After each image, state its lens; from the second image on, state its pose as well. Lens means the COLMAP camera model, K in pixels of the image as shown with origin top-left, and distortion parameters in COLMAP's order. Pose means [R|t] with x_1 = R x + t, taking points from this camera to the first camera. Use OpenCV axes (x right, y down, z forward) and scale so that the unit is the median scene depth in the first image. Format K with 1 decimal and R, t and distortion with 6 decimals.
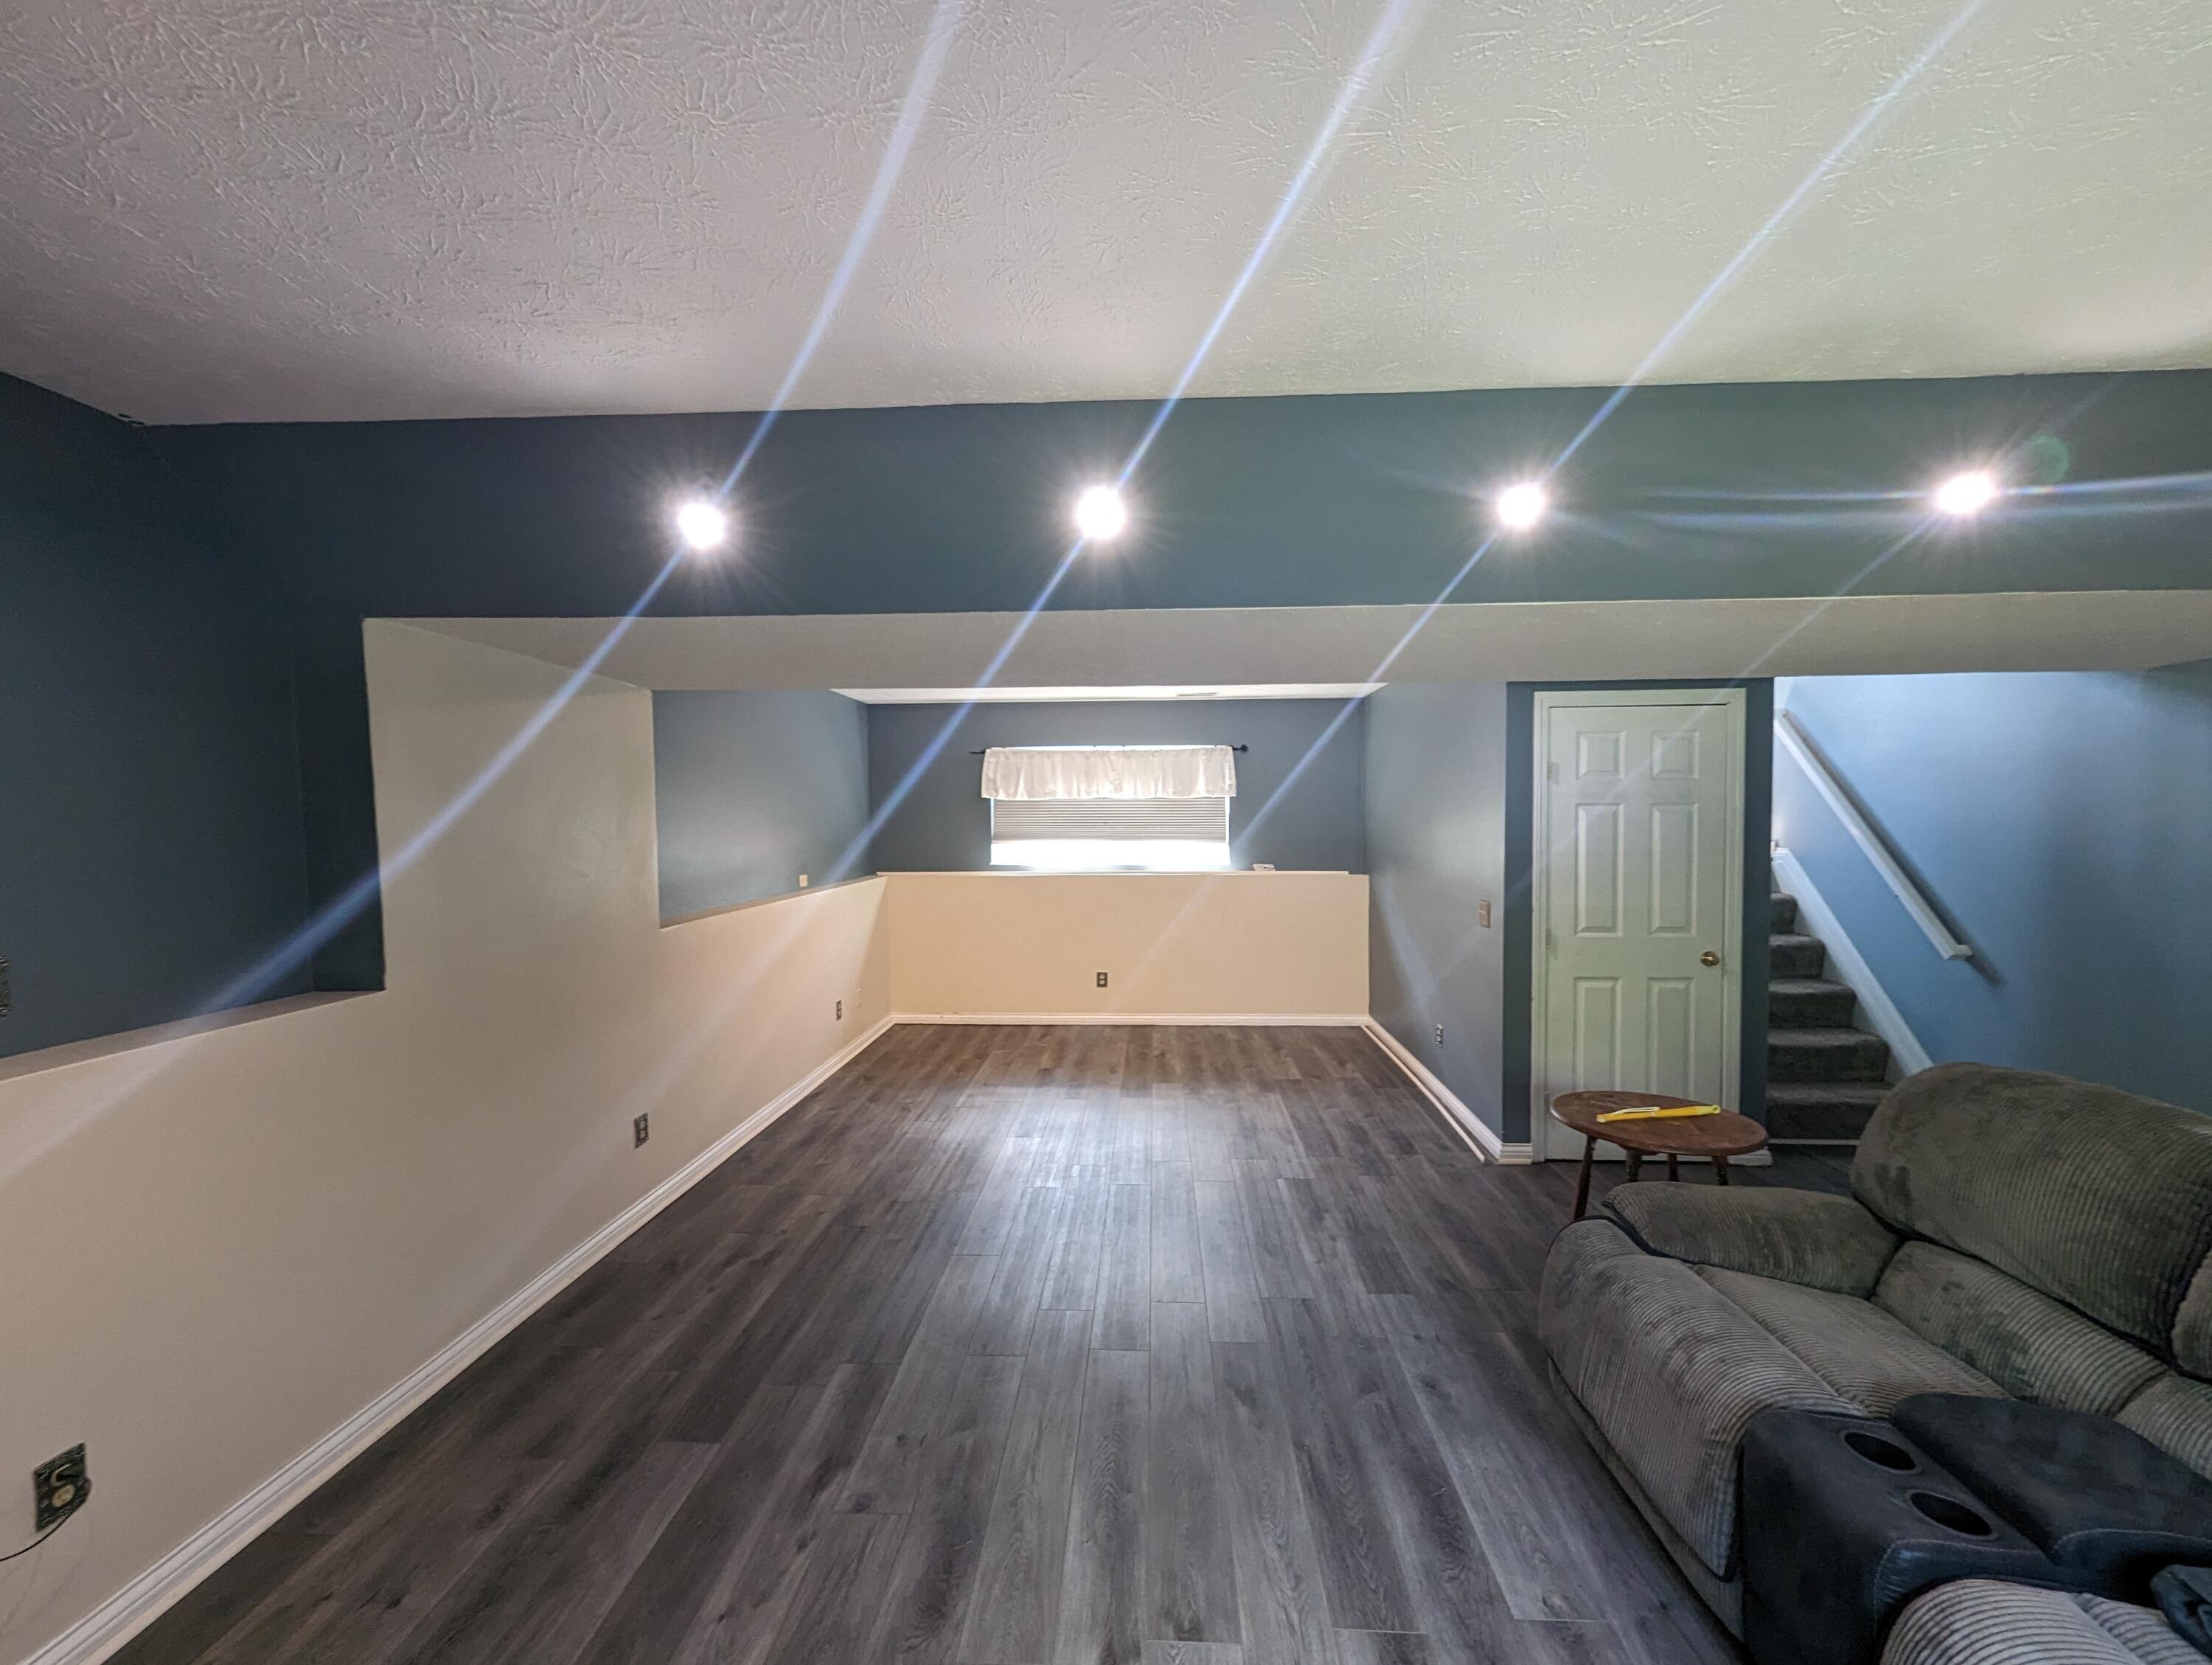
lens RADIAL K [[925.9, 0, 1107.7], [0, 925.9, 839.9], [0, 0, 1]] dist [0.000123, 0.000042]
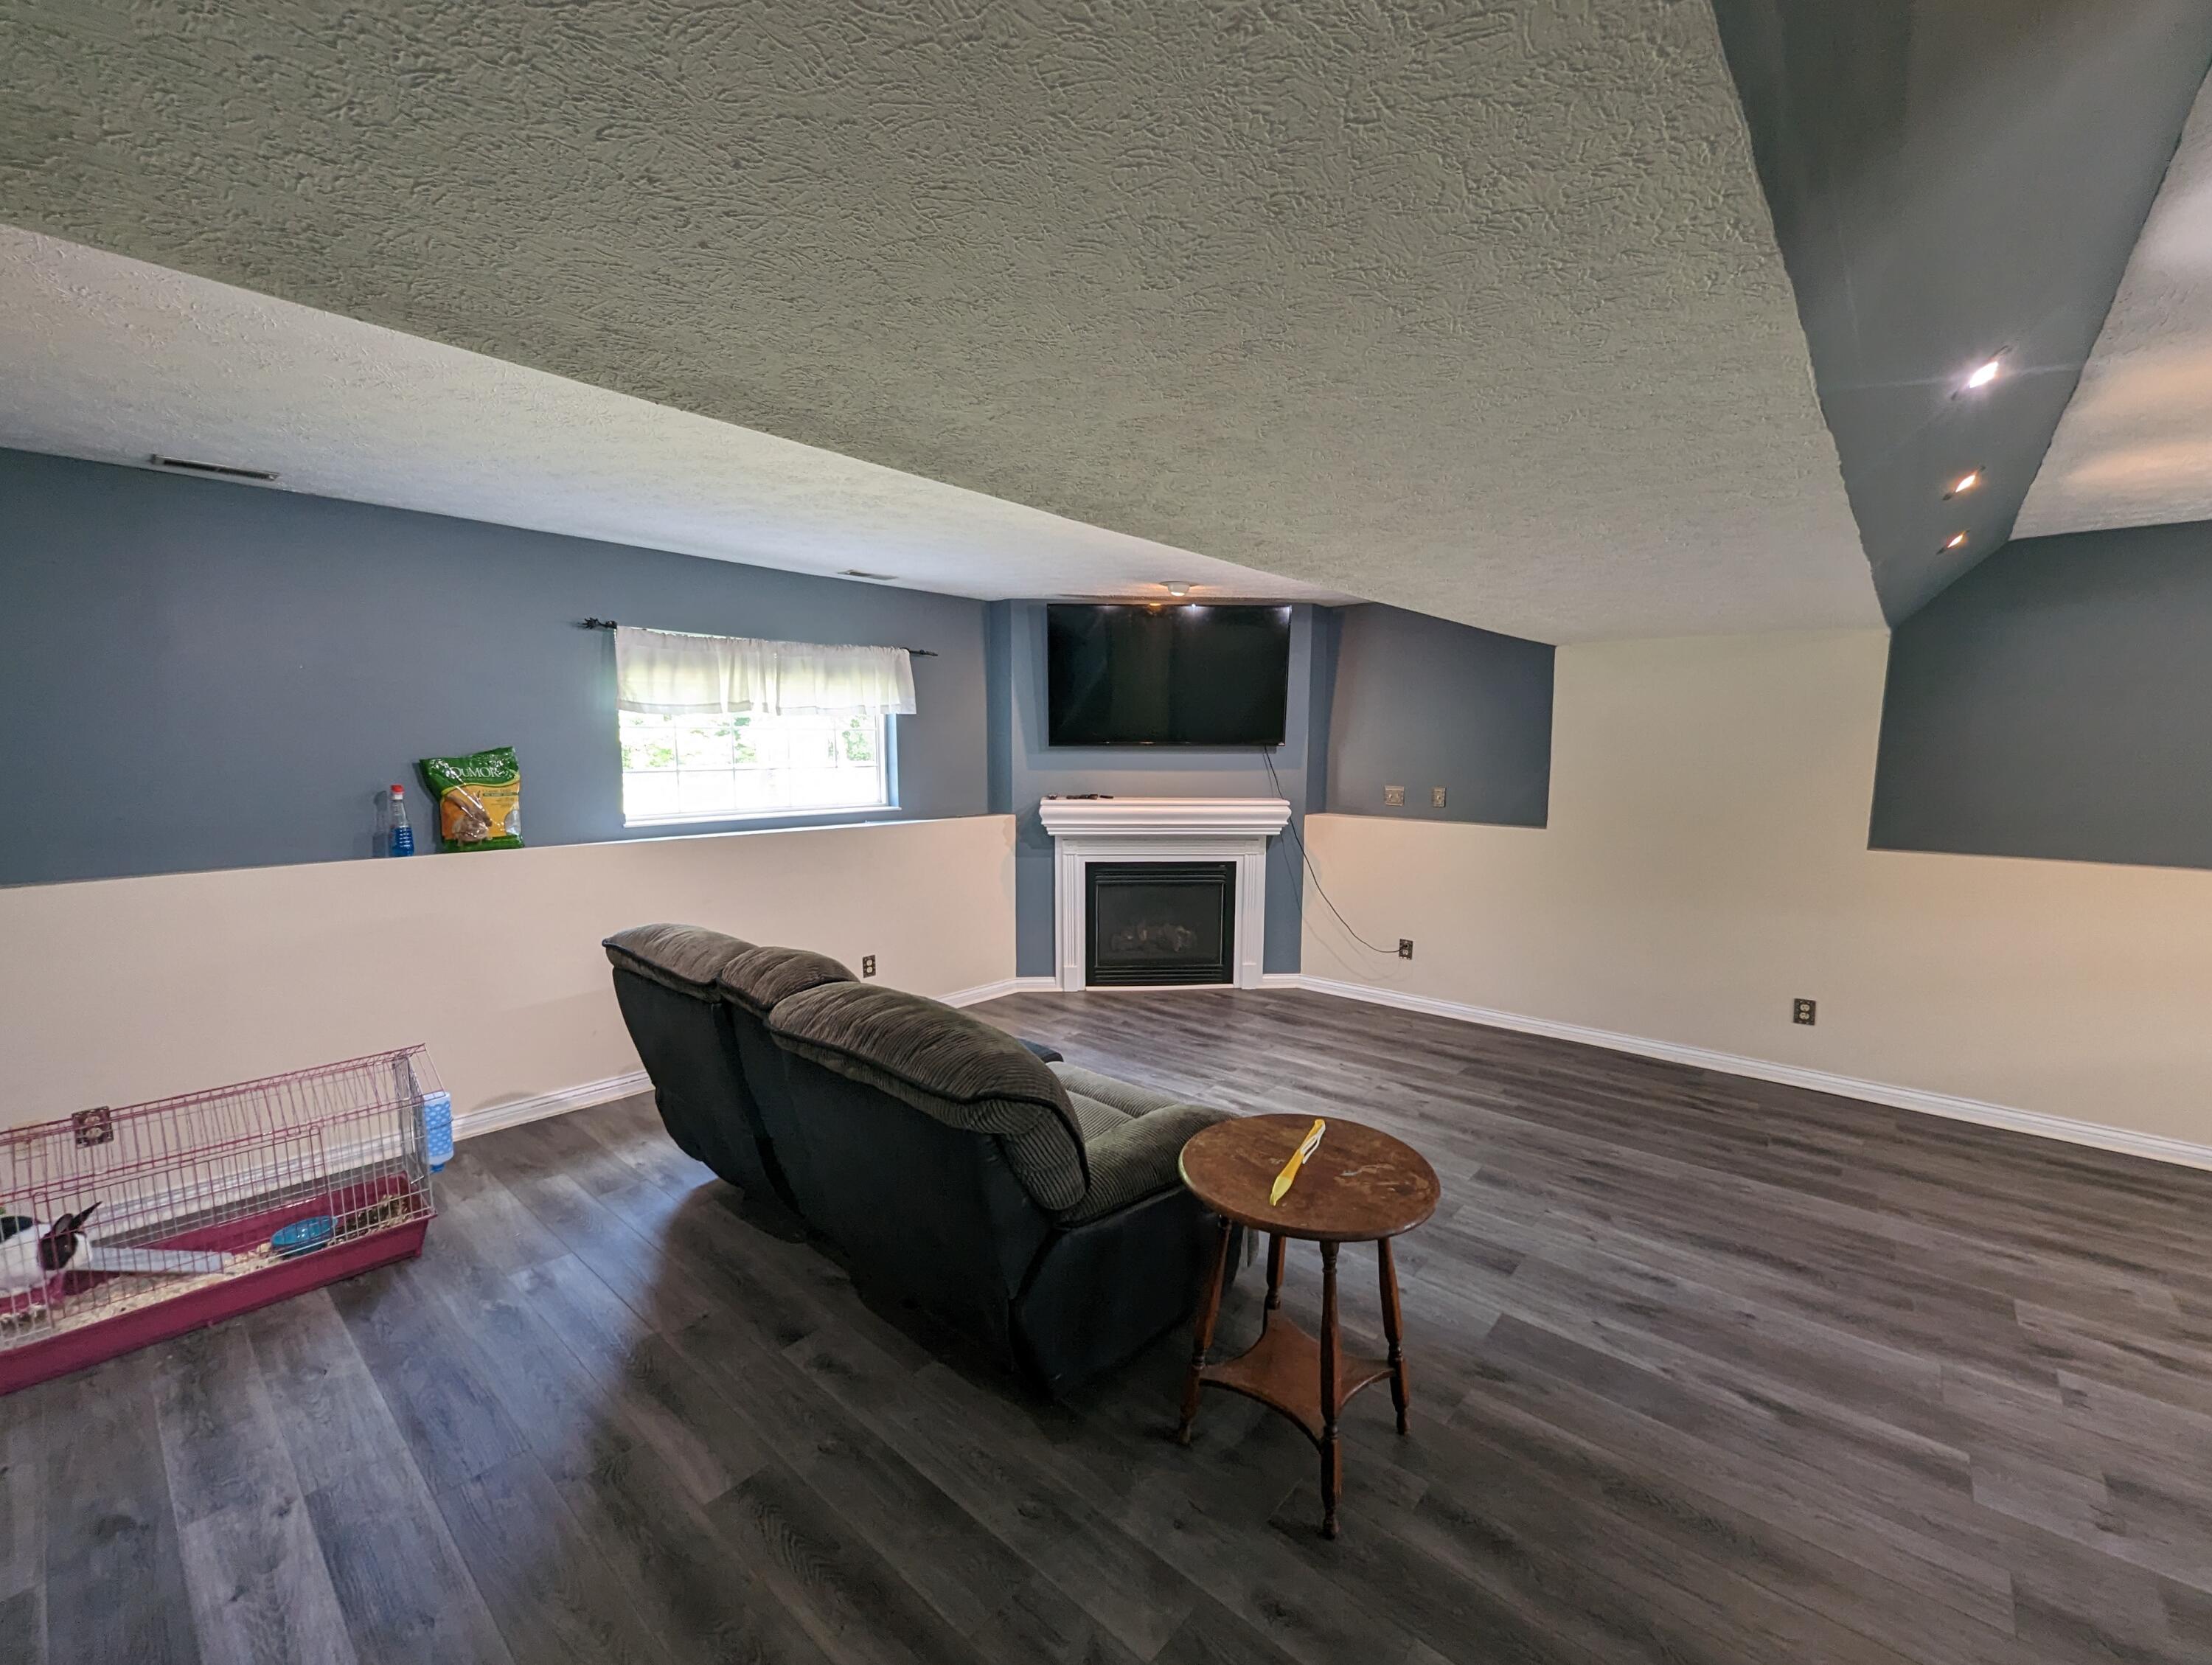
lens RADIAL K [[925.9, 0, 1107.7], [0, 925.9, 839.9], [0, 0, 1]] dist [0.000123, 0.000042]
pose [[-0.616104, 0.085862, -0.782971, 1.420304], [-0.029152, 0.990874, 0.131599, -0.048782], [0.787125, 0.103904, -0.607979, 1.492922]]
